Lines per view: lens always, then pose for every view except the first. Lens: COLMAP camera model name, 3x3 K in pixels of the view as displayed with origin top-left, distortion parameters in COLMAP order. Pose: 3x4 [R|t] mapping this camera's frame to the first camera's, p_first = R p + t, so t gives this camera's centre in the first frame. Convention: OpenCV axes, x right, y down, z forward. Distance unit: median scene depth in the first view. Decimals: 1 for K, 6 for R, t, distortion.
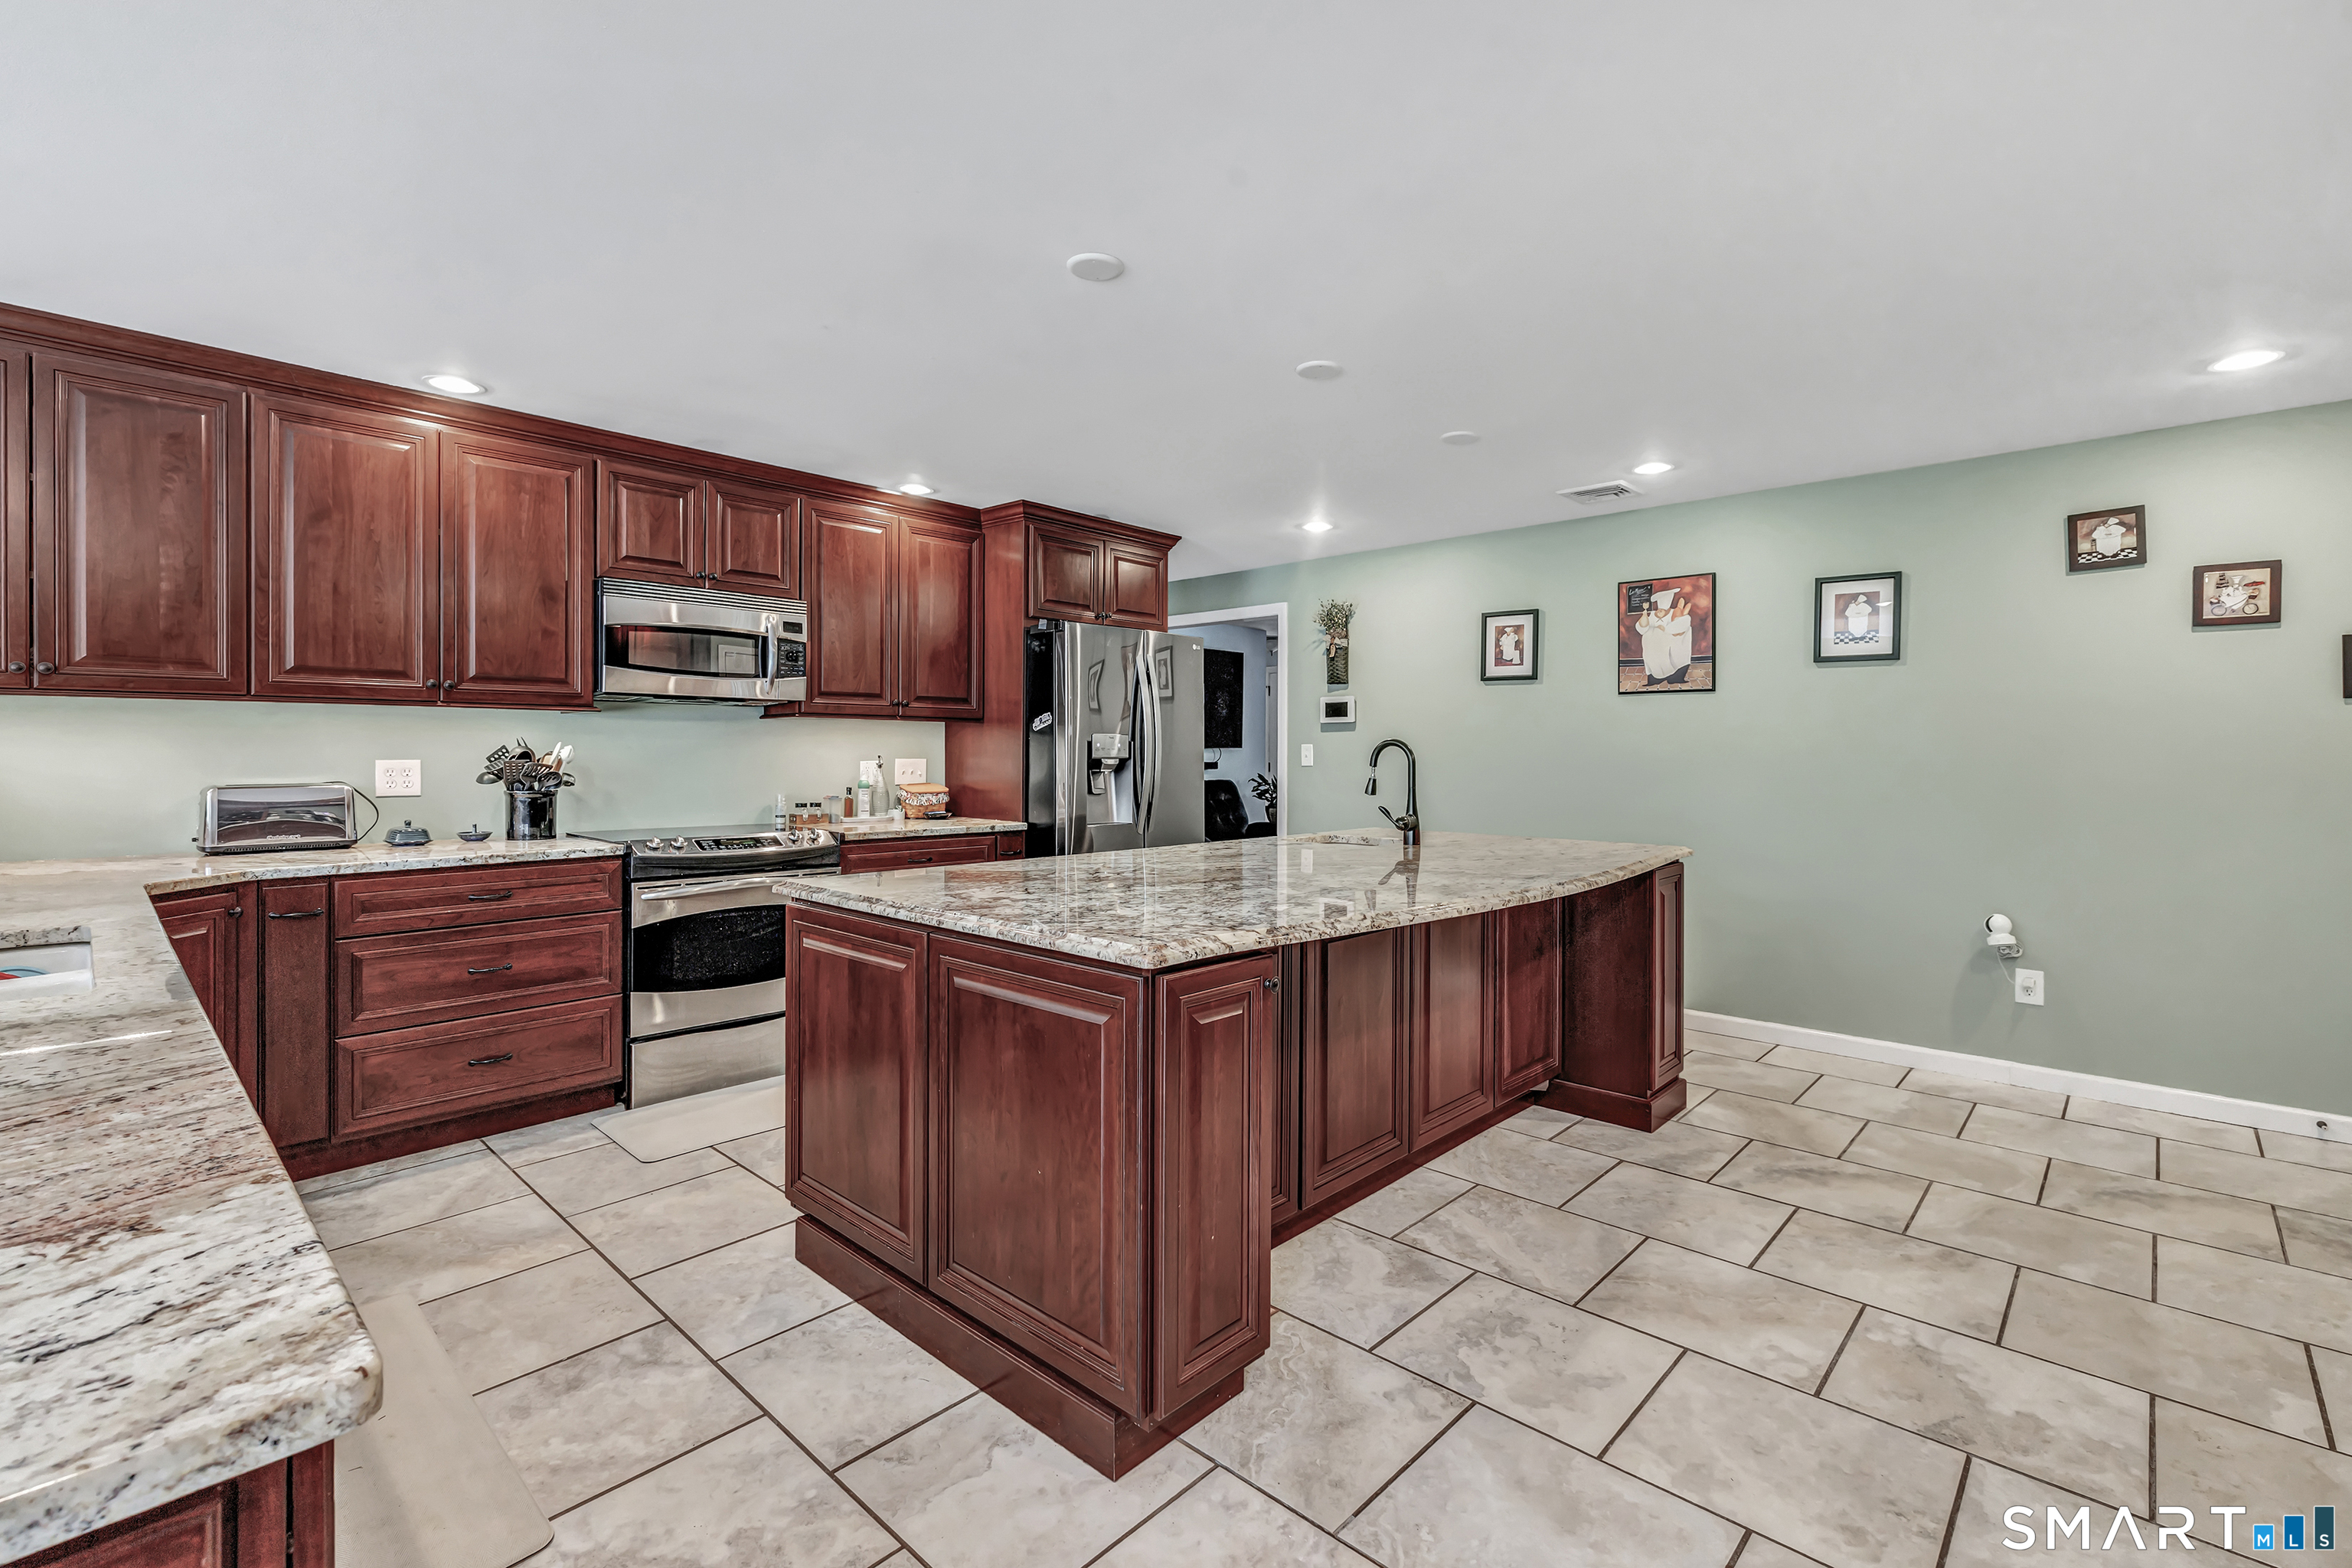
lens RADIAL K [[1043.1, 0, 1171.4], [0, 1043.1, 759.8], [0, 0, 1]] dist [0.000215, -0.000547]
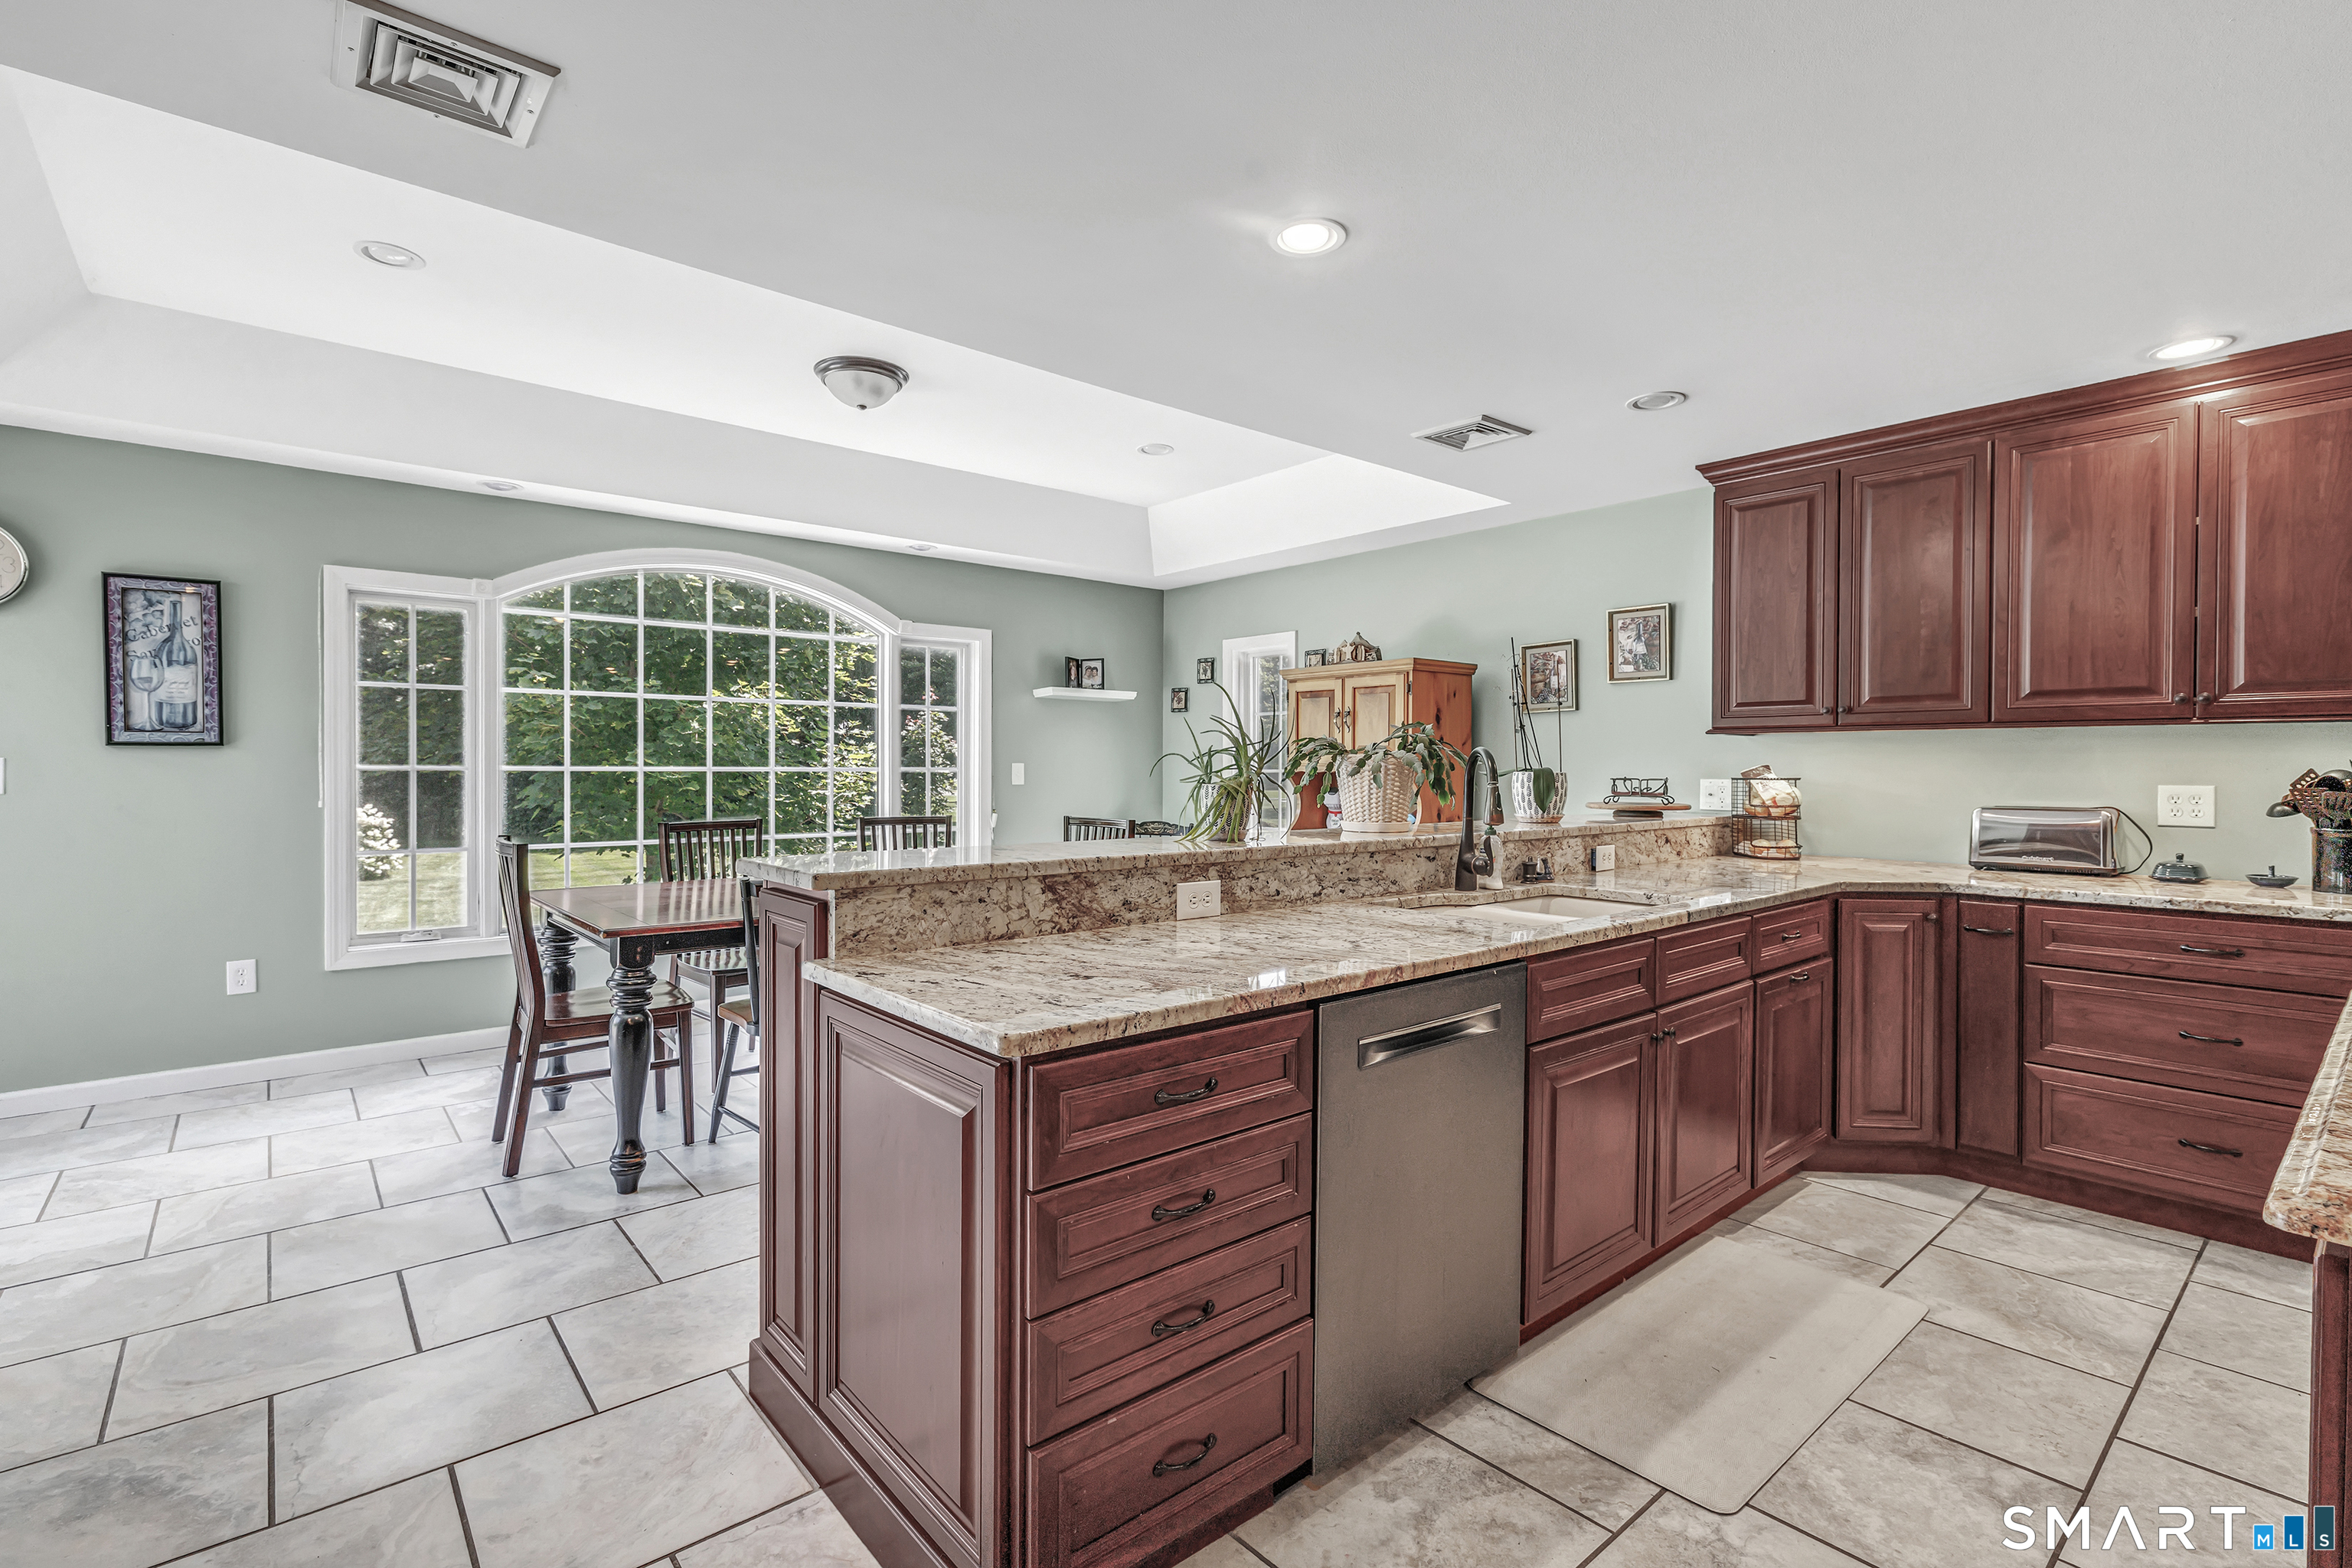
lens RADIAL K [[1043.1, 0, 1186.9], [0, 1043.1, 785.4], [0, 0, 1]] dist [0.000215, -0.000547]
pose [[-0.092745, 0.013428, -0.995599, 0.244444], [-0.013578, 0.999799, 0.014749, -0.001677], [0.995597, 0.014886, -0.092544, 0.261875]]
